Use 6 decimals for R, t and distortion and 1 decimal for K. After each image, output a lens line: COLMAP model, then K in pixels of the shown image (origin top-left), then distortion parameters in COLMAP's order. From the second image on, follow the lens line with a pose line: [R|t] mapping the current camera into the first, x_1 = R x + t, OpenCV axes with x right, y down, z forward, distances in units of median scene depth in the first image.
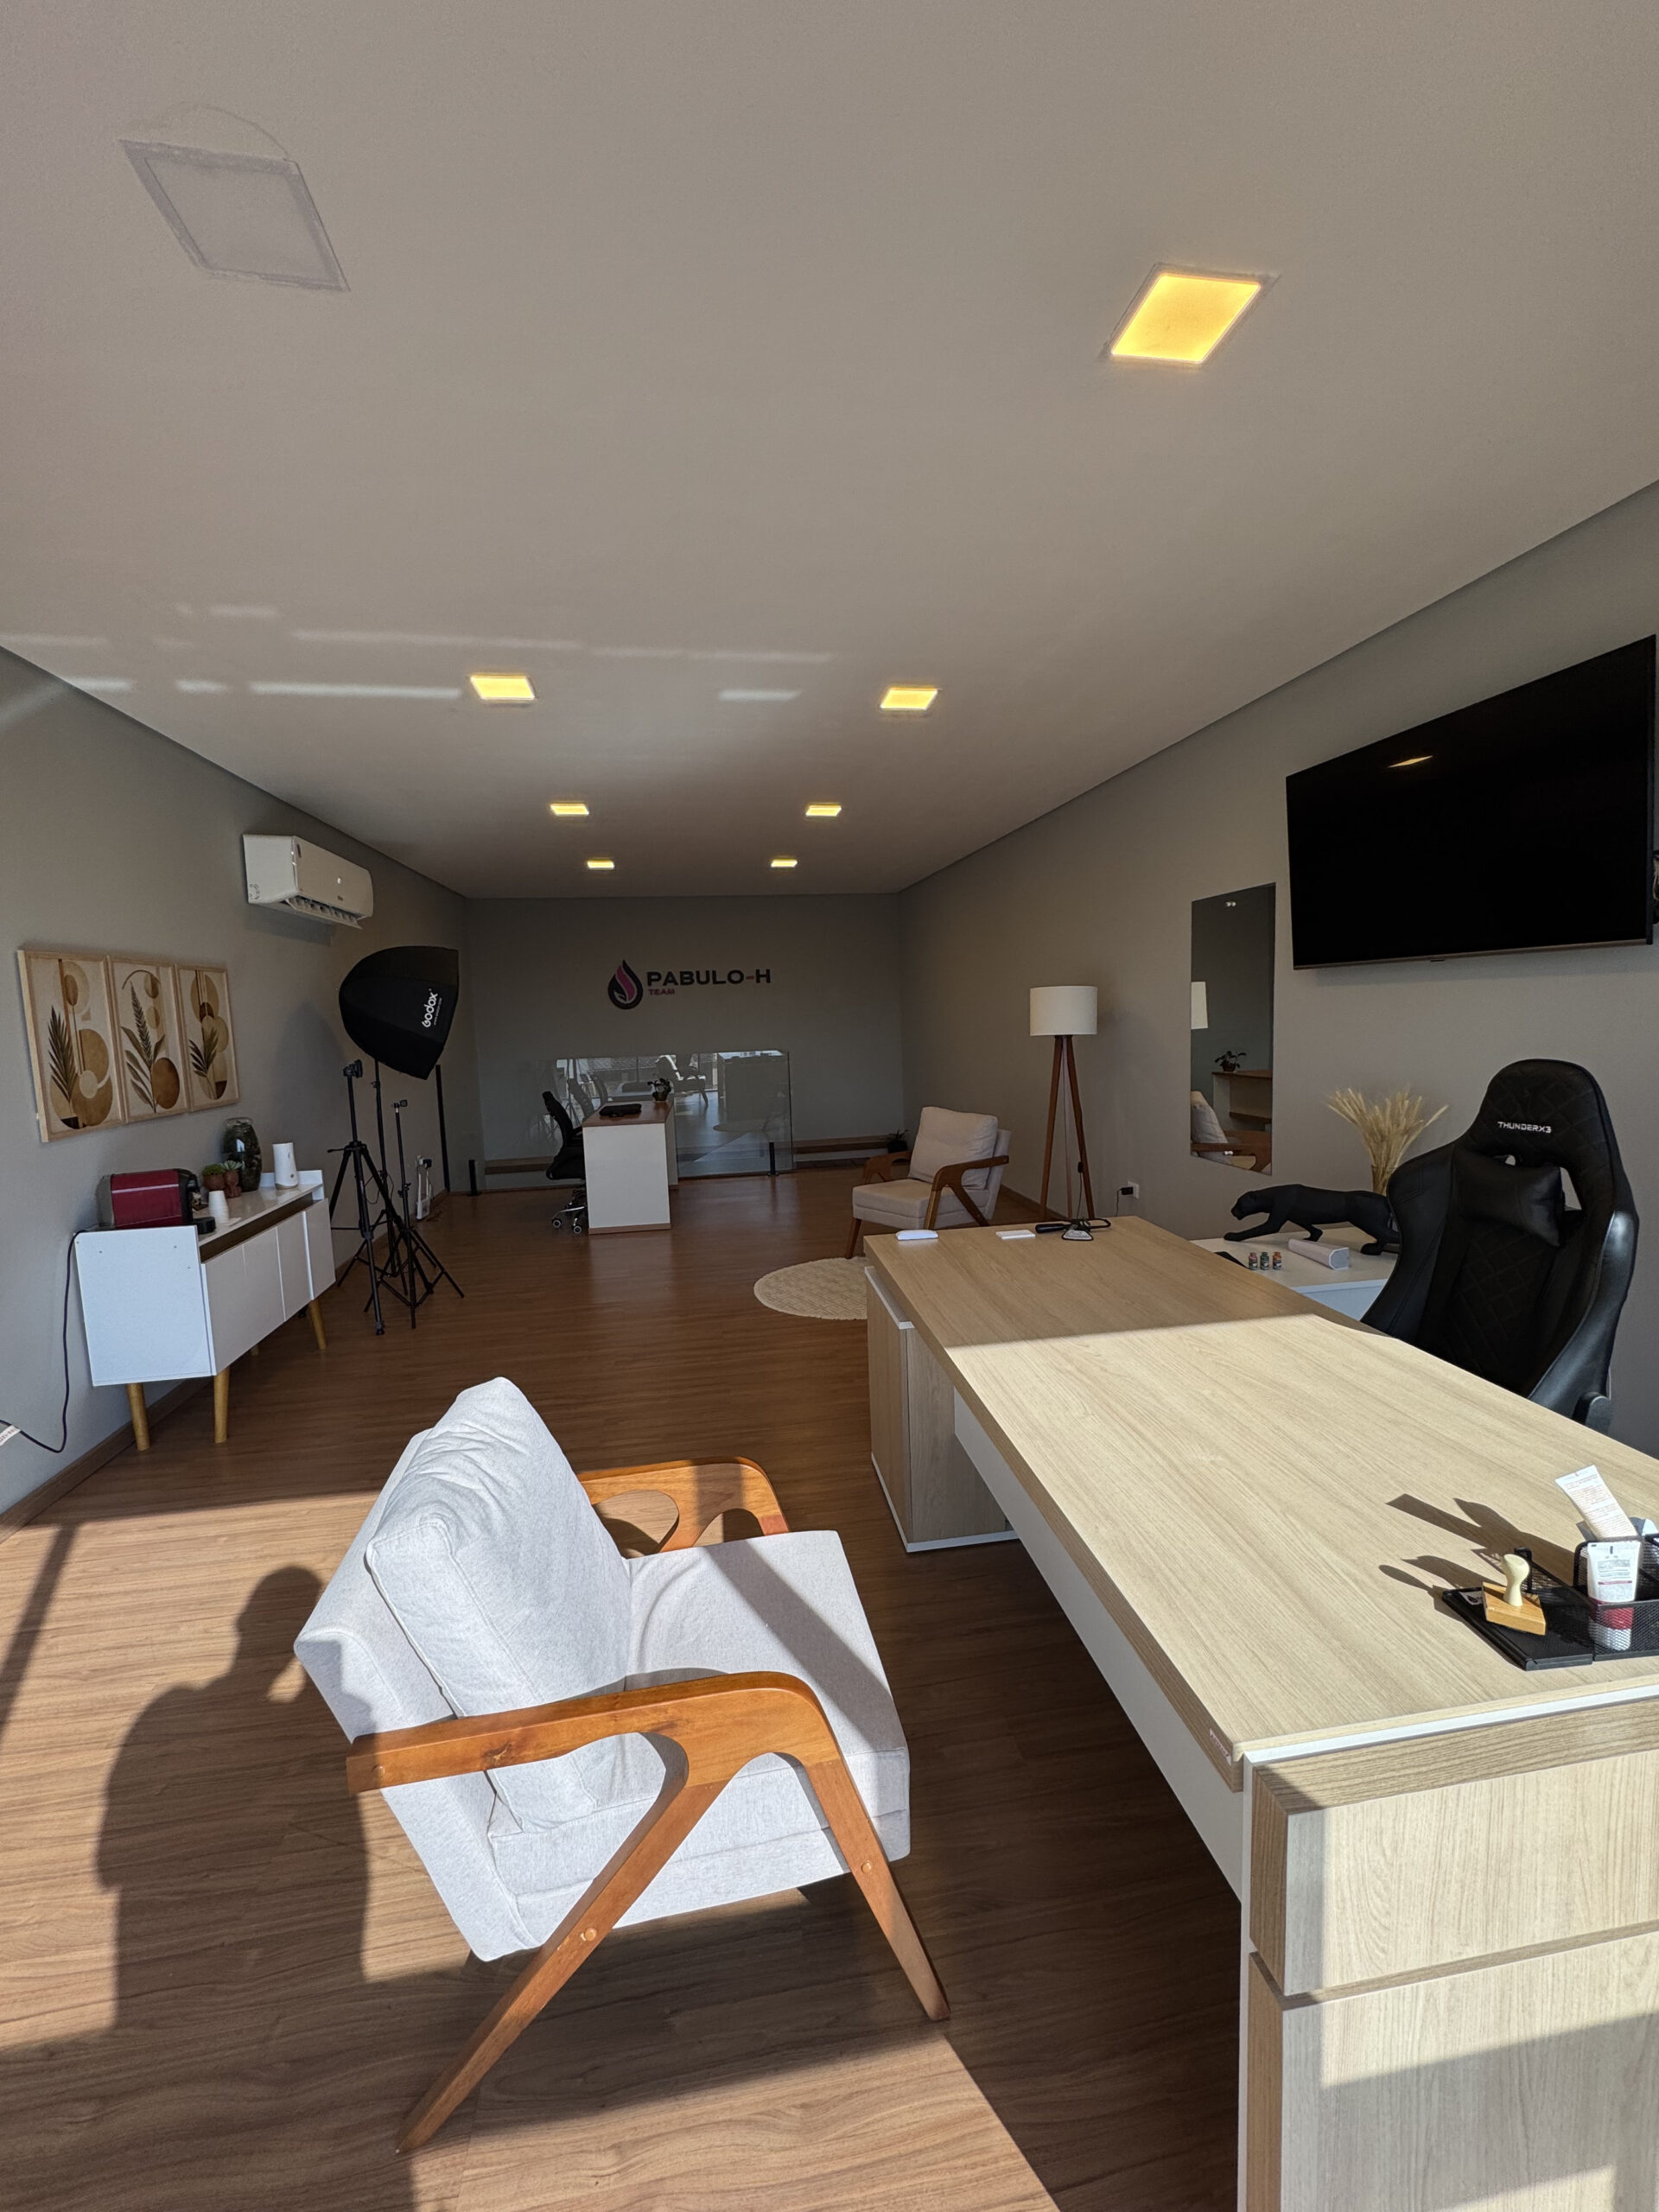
lens RADIAL K [[874.0, 0, 829.5], [0, 874.0, 1106.0], [0, 0, 1]] dist [-0.001409, -0.000125]
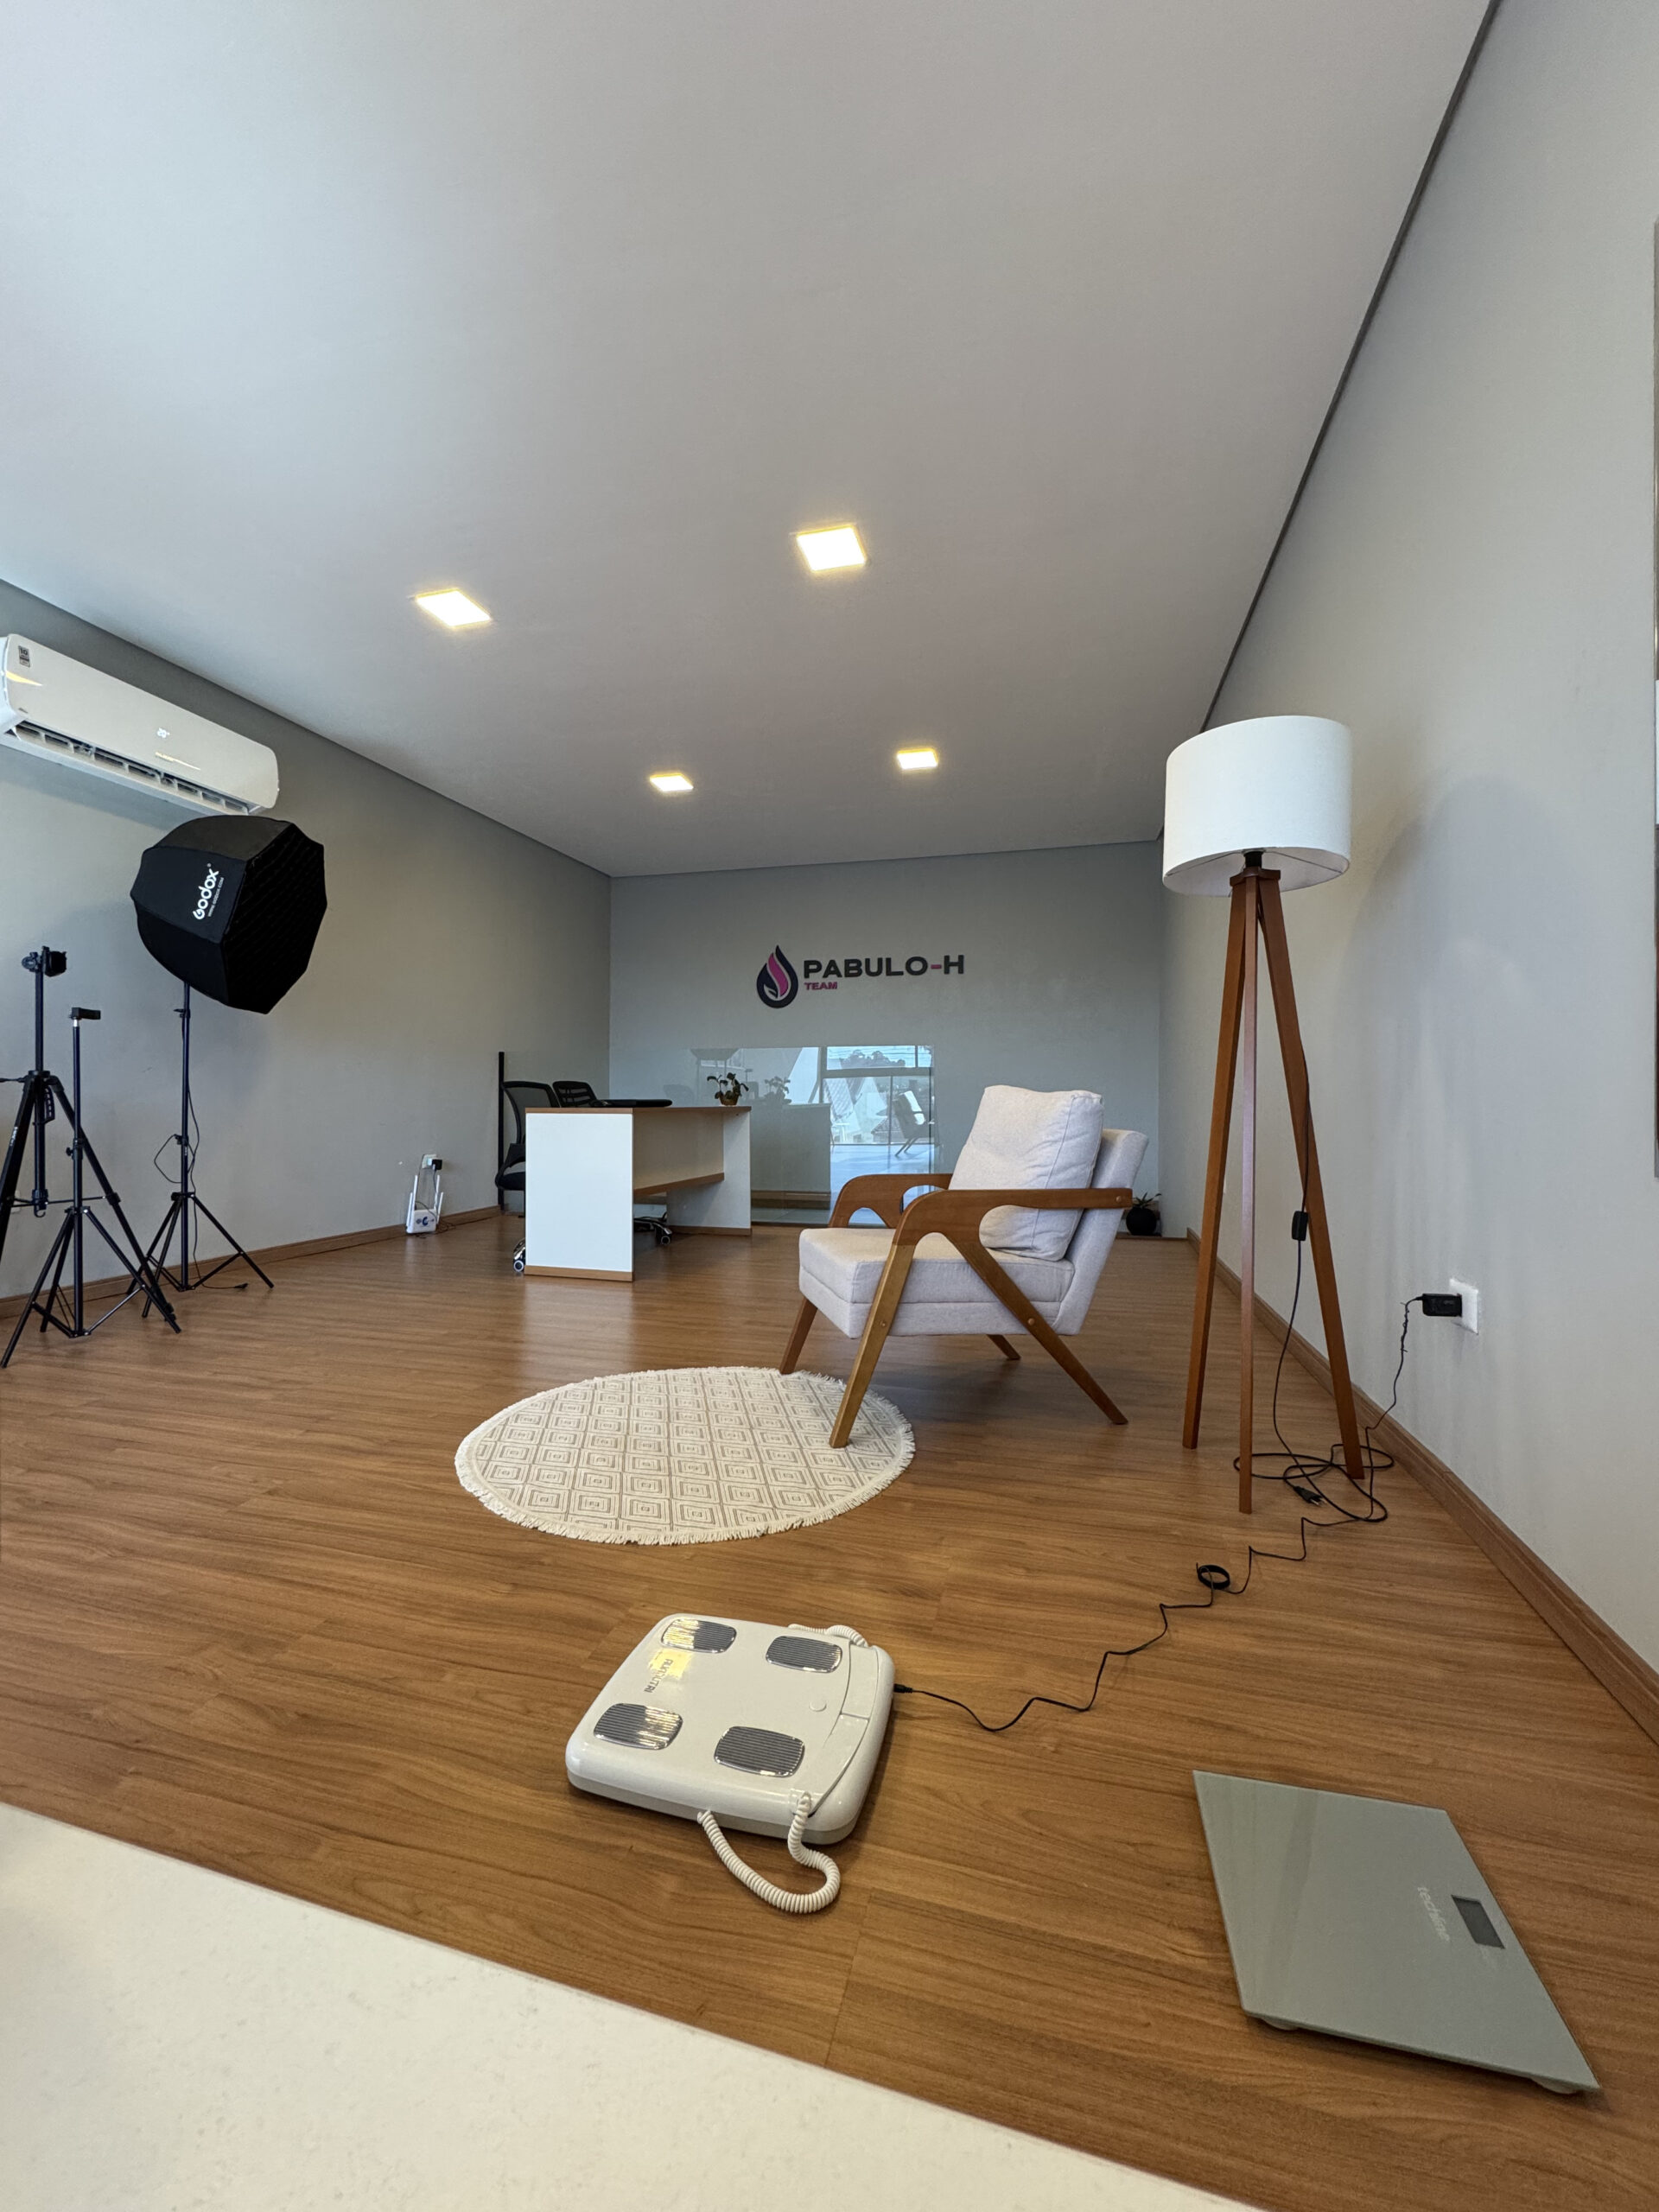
lens RADIAL K [[874.0, 0, 829.5], [0, 874.0, 1106.0], [0, 0, 1]] dist [-0.001409, -0.000125]
pose [[0.908081, 0.039339, -0.416944, 0.248463], [-0.079679, 0.993622, -0.079789, 0.063031], [0.411146, 0.105677, 0.905423, 0.557464]]
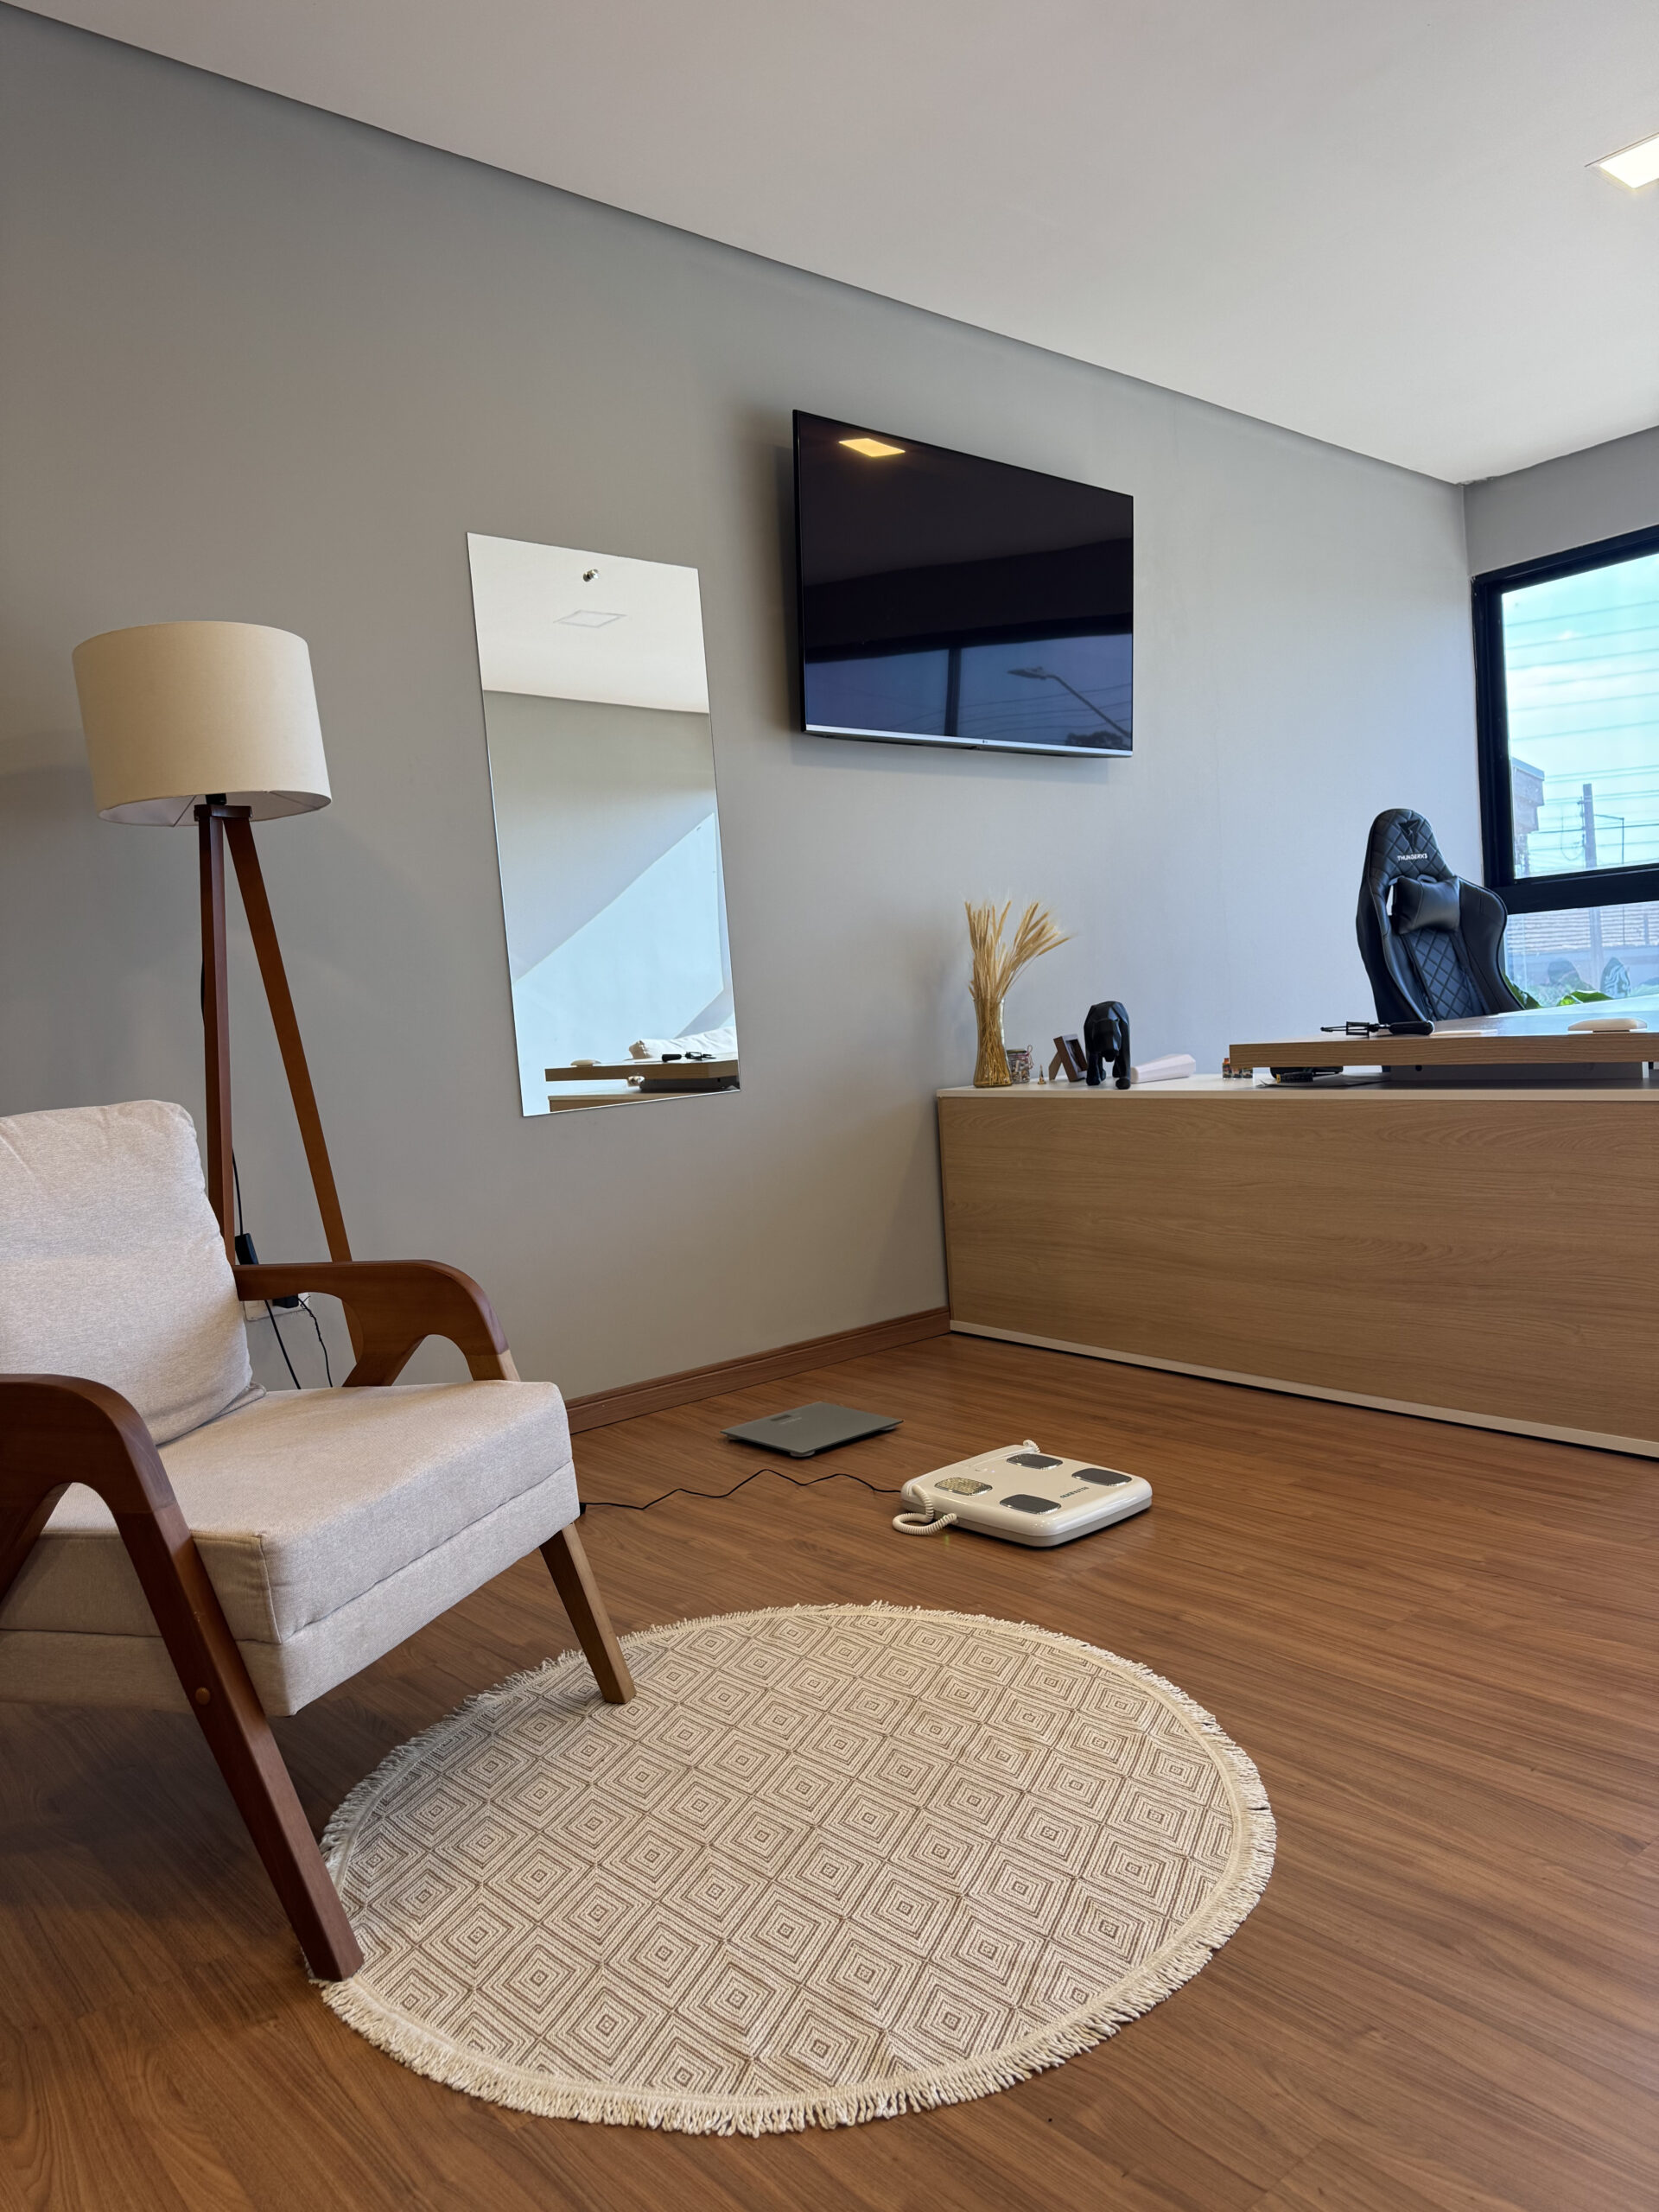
lens RADIAL K [[1511.3, 0, 829.5], [0, 1511.3, 1106.0], [0, 0, 1]] dist [0.052865, -0.004465]
pose [[-0.503725, 0.010928, 0.863795, -0.274376], [0.155616, 0.984710, 0.078290, 0.016436], [-0.849732, 0.173857, -0.497724, 1.055955]]
